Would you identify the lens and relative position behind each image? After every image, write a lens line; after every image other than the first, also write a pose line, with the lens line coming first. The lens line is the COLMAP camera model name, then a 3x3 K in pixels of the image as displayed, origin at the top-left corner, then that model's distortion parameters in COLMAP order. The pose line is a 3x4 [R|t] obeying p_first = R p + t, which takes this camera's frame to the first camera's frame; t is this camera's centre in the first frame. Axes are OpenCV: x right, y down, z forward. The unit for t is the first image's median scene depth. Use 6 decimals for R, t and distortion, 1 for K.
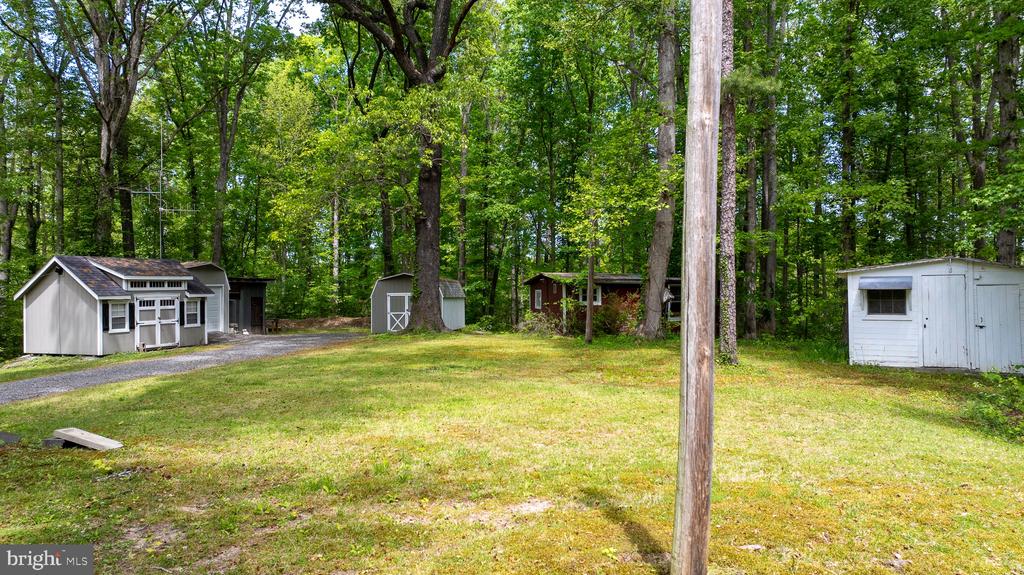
lens RADIAL K [[729.0, 0, 512.0], [0, 729.0, 287.5], [0, 0, 1]] dist [-0.011176, 0.004619]
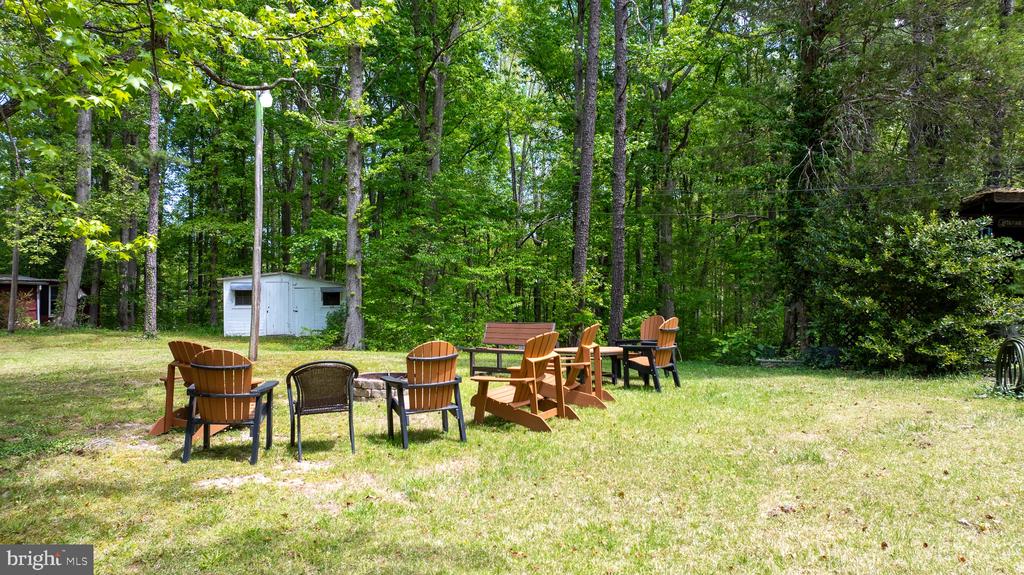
lens RADIAL K [[742.0, 0, 514.6], [0, 742.0, 263.4], [0, 0, 1]] dist [0.005167, -0.002767]
pose [[0.632094, 0.034701, 0.774115, -0.270565], [-0.007975, 0.999235, -0.038281, 0.001006], [-0.774851, 0.018024, 0.631887, -0.359575]]
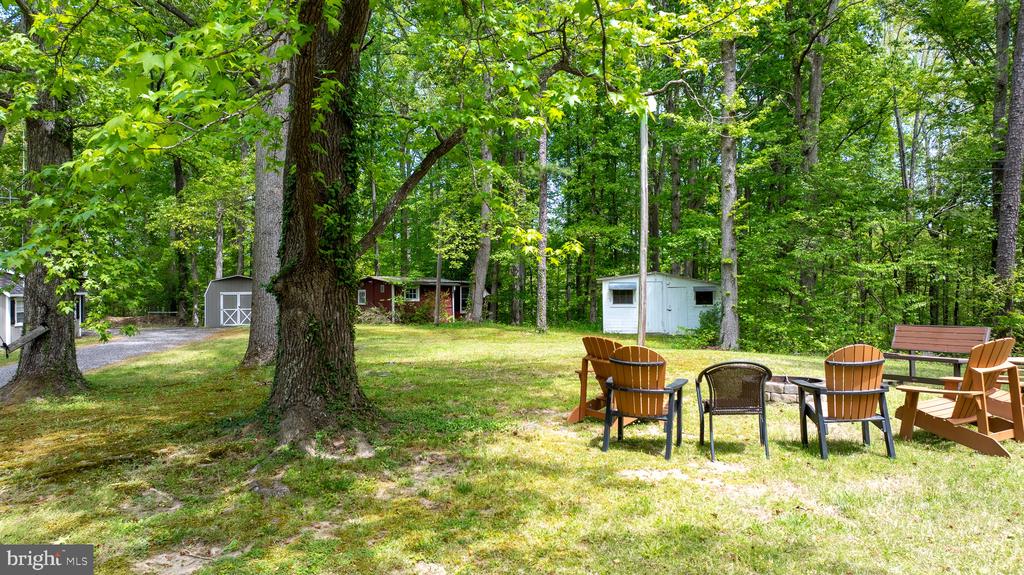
lens RADIAL K [[742.0, 0, 514.6], [0, 742.0, 263.4], [0, 0, 1]] dist [0.005167, -0.002767]
pose [[0.919709, 0.017159, 0.392225, -0.277445], [-0.004034, 0.999405, -0.034261, 0.001101], [-0.392579, 0.029928, 0.919231, -0.351942]]
